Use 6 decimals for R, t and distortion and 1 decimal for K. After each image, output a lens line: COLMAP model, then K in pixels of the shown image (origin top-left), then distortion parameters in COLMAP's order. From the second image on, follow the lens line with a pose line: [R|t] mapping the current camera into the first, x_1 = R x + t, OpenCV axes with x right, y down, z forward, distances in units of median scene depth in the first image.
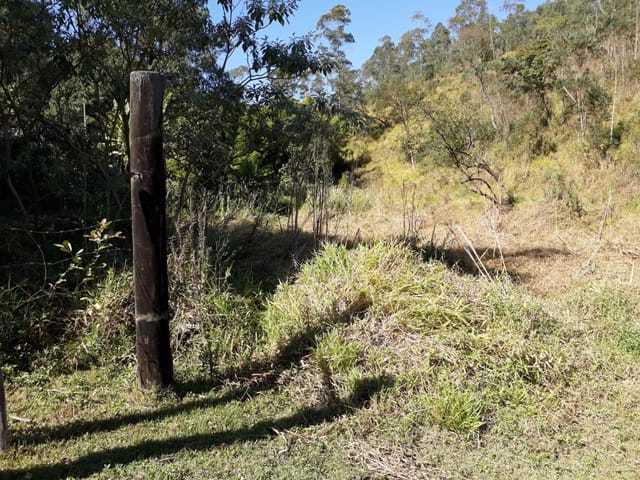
lens RADIAL K [[624.3, 0, 320.0], [0, 624.3, 240.0], [0, 0, 1]] dist [0.072574, -0.090413]
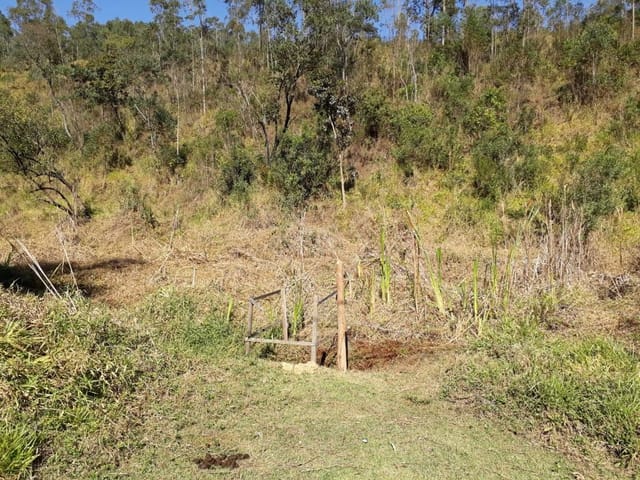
lens RADIAL K [[624.3, 0, 320.0], [0, 624.3, 240.0], [0, 0, 1]] dist [0.072574, -0.090413]
pose [[0.609932, -0.021308, 0.792167, -0.246974], [0.047008, 0.998851, -0.009326, 0.006655], [-0.791058, 0.042926, 0.610233, 0.118803]]
